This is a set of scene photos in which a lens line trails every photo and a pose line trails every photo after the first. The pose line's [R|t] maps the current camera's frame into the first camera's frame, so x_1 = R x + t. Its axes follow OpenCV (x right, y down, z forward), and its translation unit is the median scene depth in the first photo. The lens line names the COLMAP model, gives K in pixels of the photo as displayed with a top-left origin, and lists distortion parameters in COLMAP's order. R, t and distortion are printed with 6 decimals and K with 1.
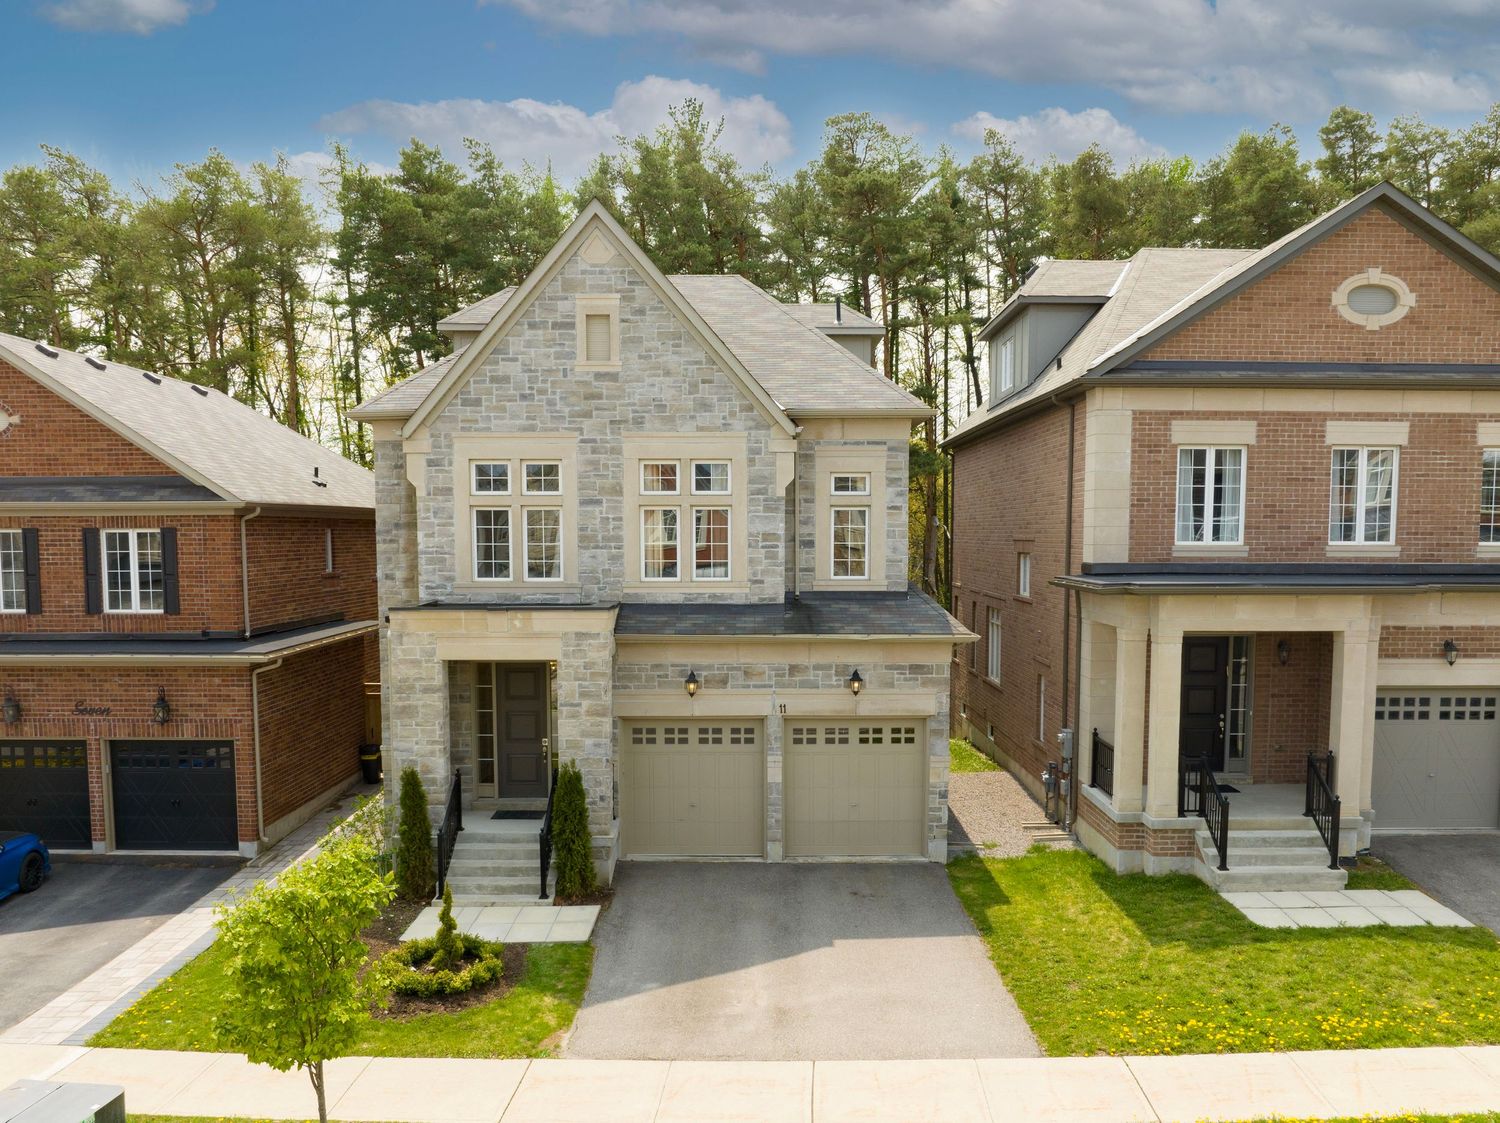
lens RADIAL K [[1208.8, 0, 752.3], [0, 1208.8, 645.0], [0, 0, 1]] dist [-0.007315, -0.078810]
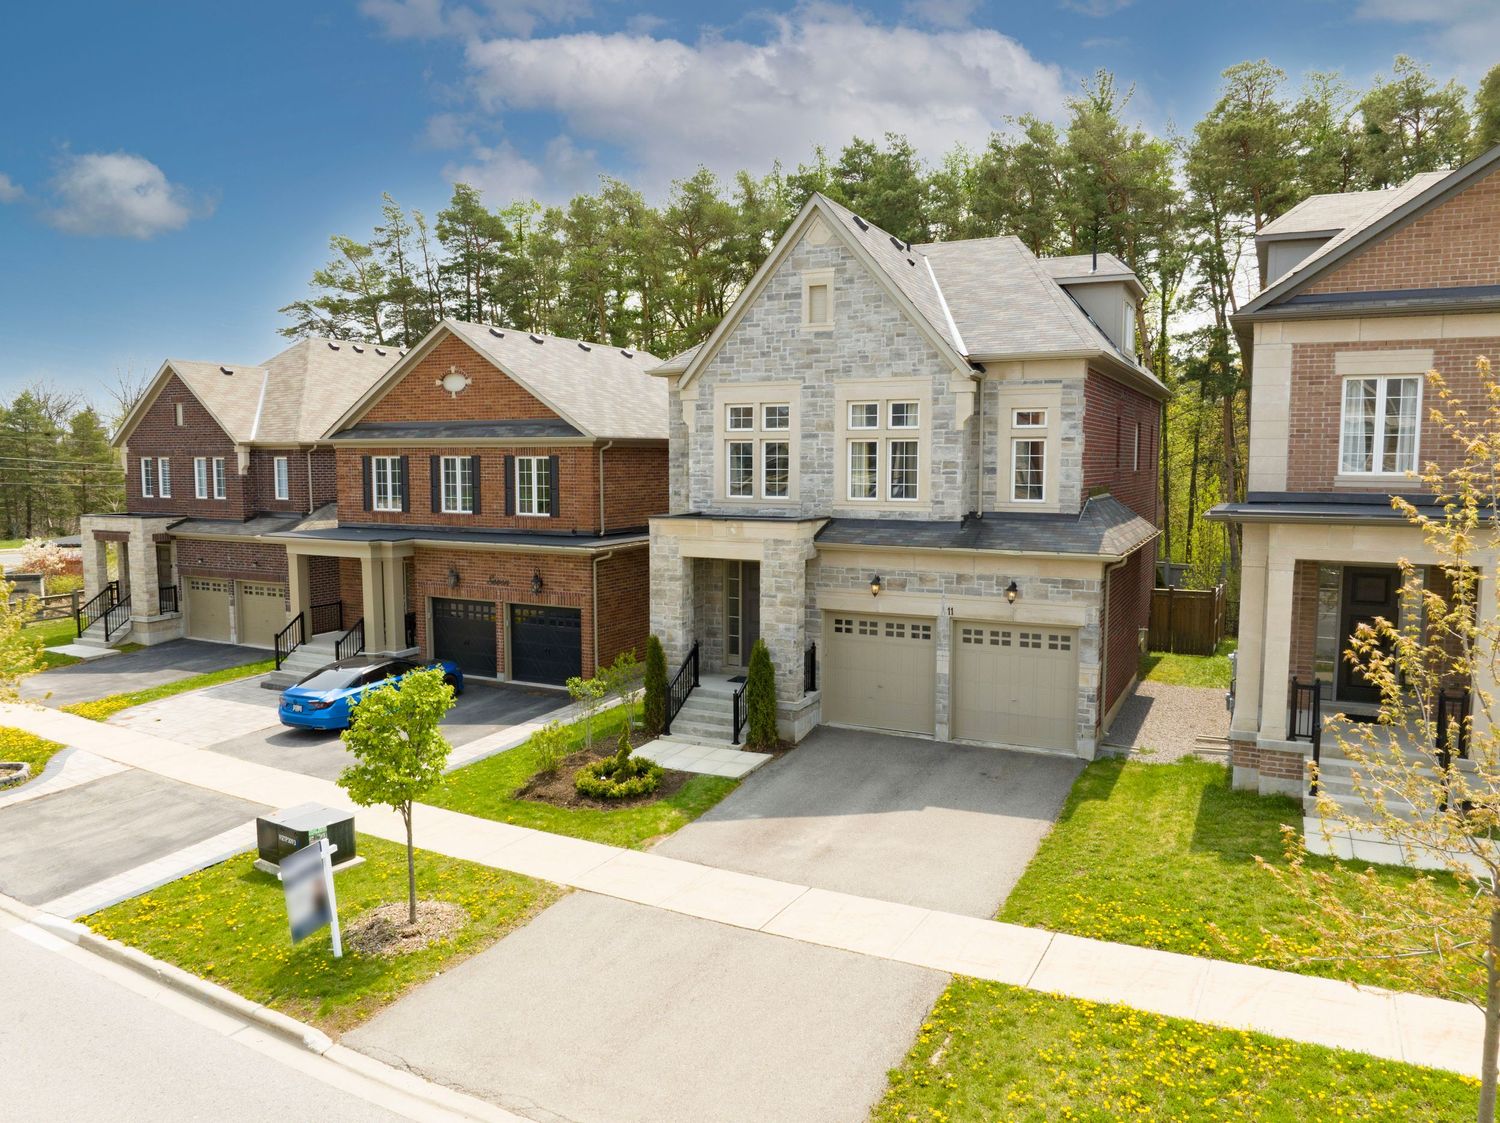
lens RADIAL K [[1049.0, 0, 748.6], [0, 1049.0, 560.0], [0, 0, 1]] dist [-0.039328, 0.004692]
pose [[0.893082, 0.044943, -0.447644, 0.302014], [-0.043135, 0.998968, 0.014237, -0.002911], [0.447821, 0.006594, 0.894099, 0.004161]]
